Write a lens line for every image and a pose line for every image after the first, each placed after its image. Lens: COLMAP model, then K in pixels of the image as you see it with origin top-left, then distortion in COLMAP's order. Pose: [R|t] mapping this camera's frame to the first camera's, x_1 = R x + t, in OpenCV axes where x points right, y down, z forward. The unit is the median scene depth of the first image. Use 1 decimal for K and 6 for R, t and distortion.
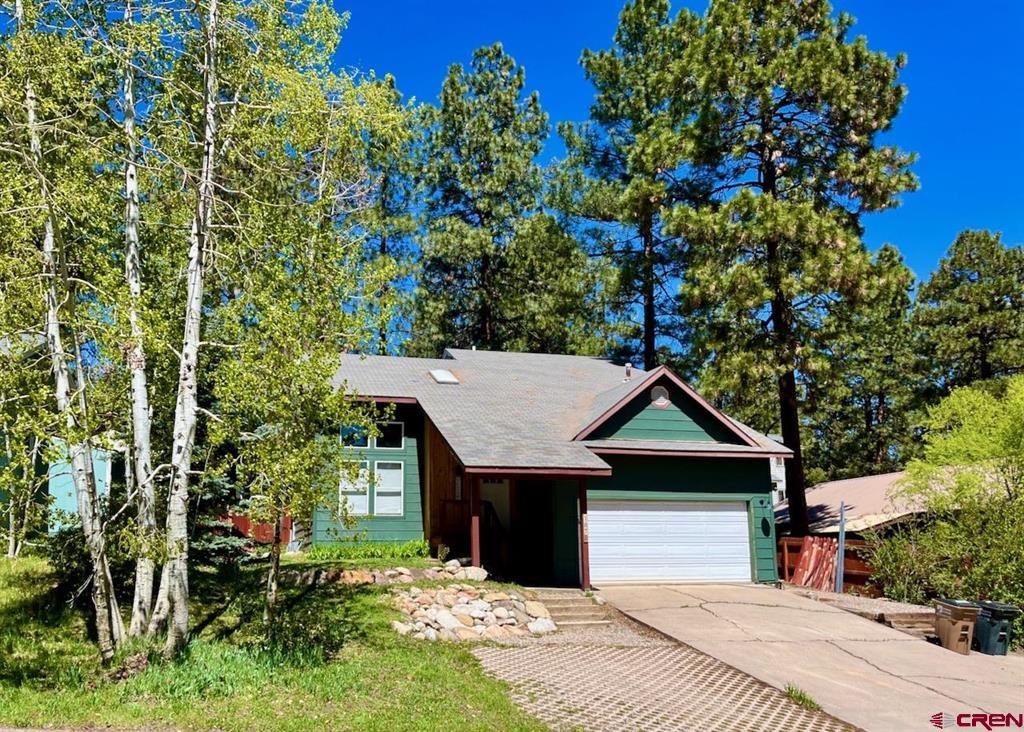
lens RADIAL K [[833.2, 0, 457.2], [0, 833.2, 435.0], [0, 0, 1]] dist [0.028229, -0.005214]
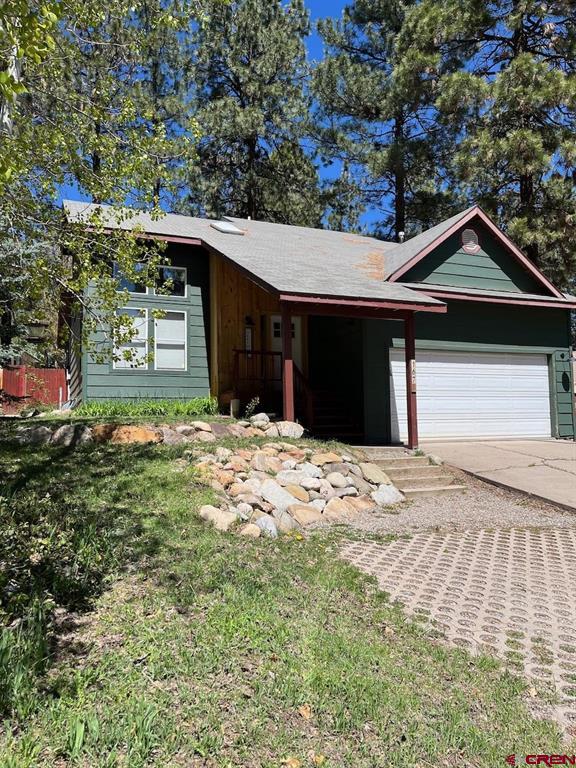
lens RADIAL K [[578.3, 0, 296.1], [0, 578.3, 391.5], [0, 0, 1]] dist [0.064913, -0.078614]
pose [[0.988093, -0.000197, 0.153855, -0.047431], [-0.012922, 0.996360, 0.084262, 0.069150], [-0.153311, -0.085247, 0.984494, 0.379896]]
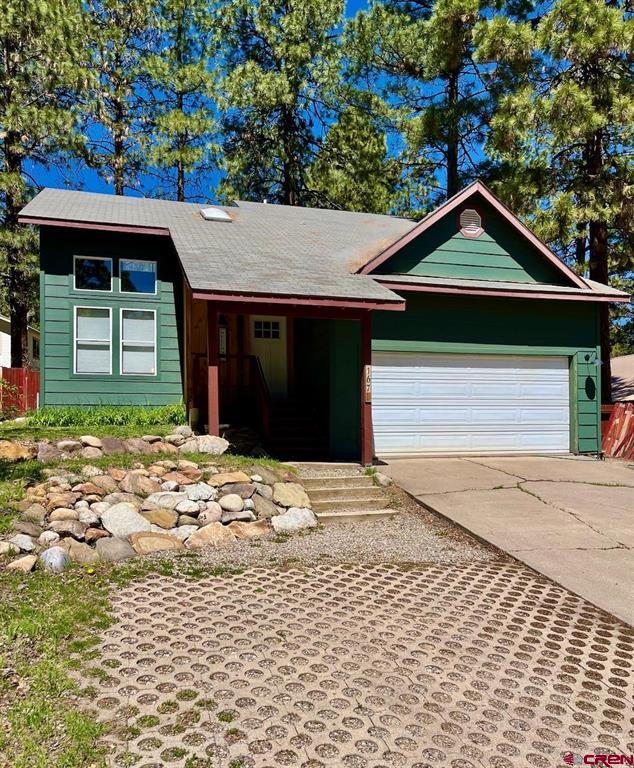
lens RADIAL K [[639.3, 0, 324.0], [0, 639.3, 424.7], [0, 0, 1]] dist [0.076655, -0.097002]
pose [[0.999069, -0.000716, 0.043131, 0.078530], [-0.005110, 0.990857, 0.134818, 0.062223], [-0.042833, -0.134913, 0.989931, 0.376833]]
